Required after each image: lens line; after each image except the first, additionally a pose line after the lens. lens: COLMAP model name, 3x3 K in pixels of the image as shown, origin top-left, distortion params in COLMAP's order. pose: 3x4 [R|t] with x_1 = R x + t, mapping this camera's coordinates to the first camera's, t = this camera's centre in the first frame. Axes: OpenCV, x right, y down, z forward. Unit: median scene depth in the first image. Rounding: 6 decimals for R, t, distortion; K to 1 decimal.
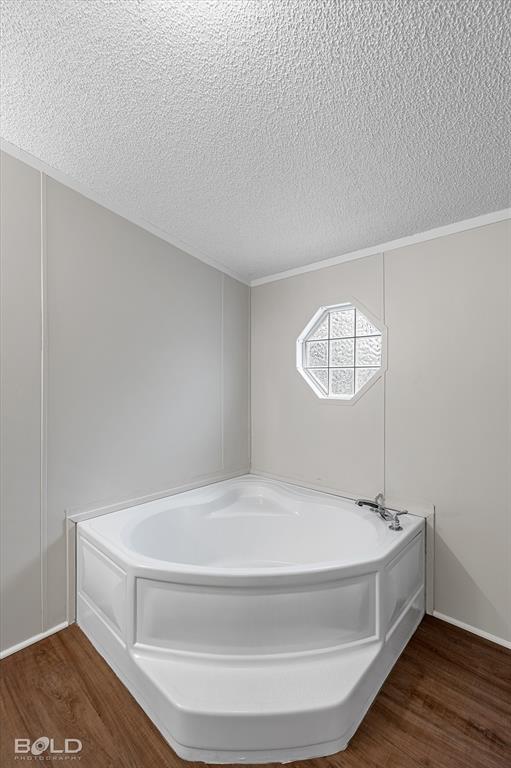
lens RADIAL K [[338.0, 0, 256.1], [0, 338.0, 381.2], [0, 0, 1]] dist [-0.000453, 0.000298]
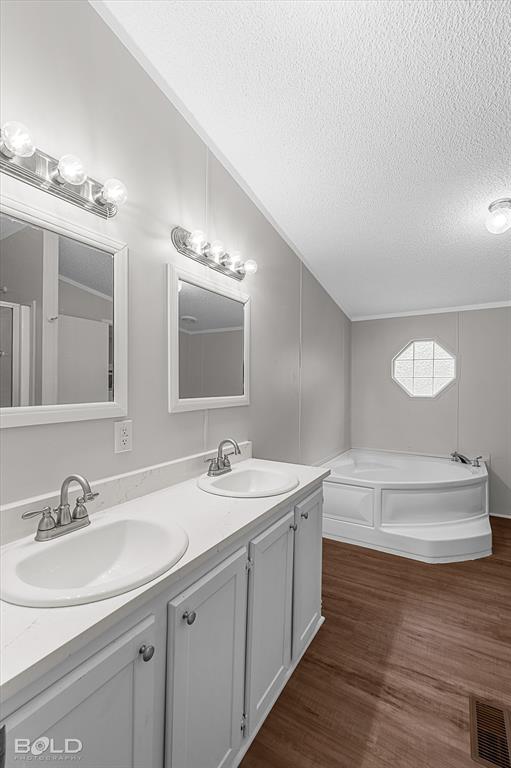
lens RADIAL K [[338.0, 0, 256.7], [0, 338.0, 386.3], [0, 0, 1]] dist [-0.000453, 0.000298]
pose [[0.980565, 0.002627, 0.196179, -1.386900], [-0.005309, 0.999900, 0.013145, -0.023064], [-0.196125, -0.013930, 0.980480, -0.704000]]
